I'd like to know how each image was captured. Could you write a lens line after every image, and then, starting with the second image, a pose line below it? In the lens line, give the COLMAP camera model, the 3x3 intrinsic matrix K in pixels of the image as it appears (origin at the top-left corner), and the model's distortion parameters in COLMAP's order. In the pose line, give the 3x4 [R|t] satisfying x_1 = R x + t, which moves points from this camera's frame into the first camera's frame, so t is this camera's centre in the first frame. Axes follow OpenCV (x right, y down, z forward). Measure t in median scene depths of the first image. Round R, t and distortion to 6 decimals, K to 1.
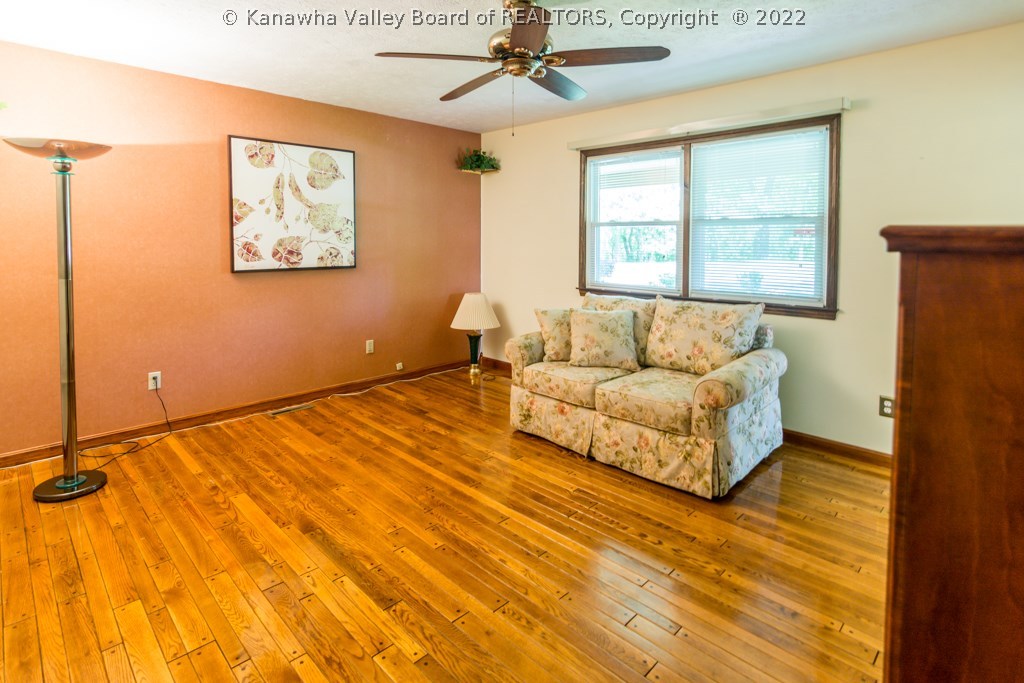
lens RADIAL K [[515.6, 0, 520.5], [0, 515.6, 347.0], [0, 0, 1]] dist [0.014287, 0.000628]
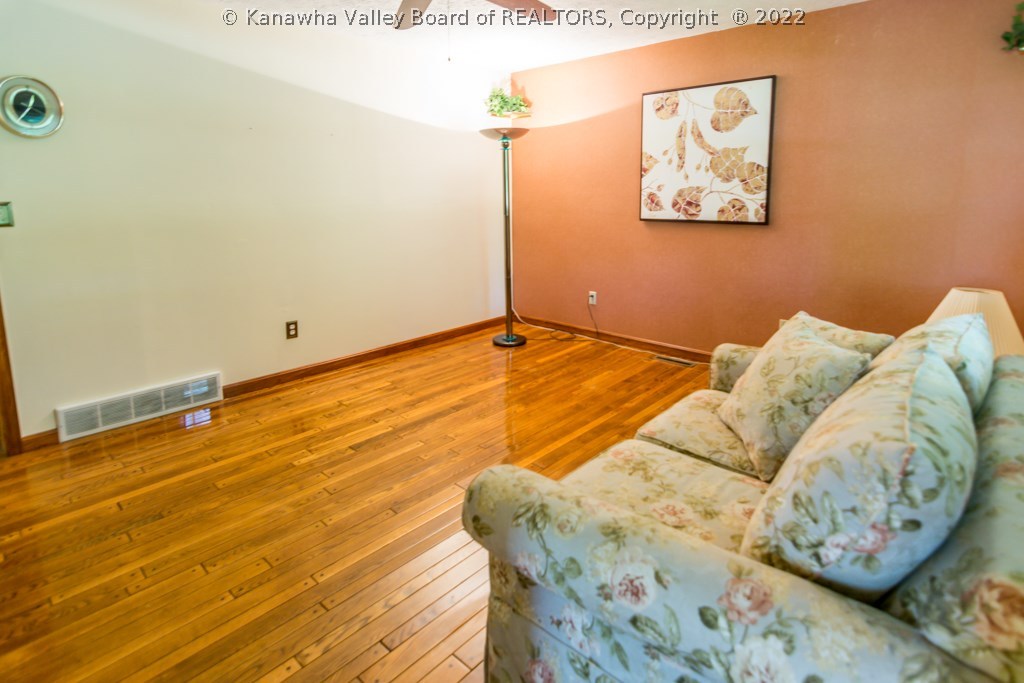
lens RADIAL K [[515.6, 0, 520.2], [0, 515.6, 335.7], [0, 0, 1]] dist [0.014287, 0.000628]
pose [[0.055594, 0.265172, -0.962597, 0.552496], [-0.209966, 0.945635, 0.248373, -0.125325], [0.976127, 0.188305, 0.108248, 0.646974]]
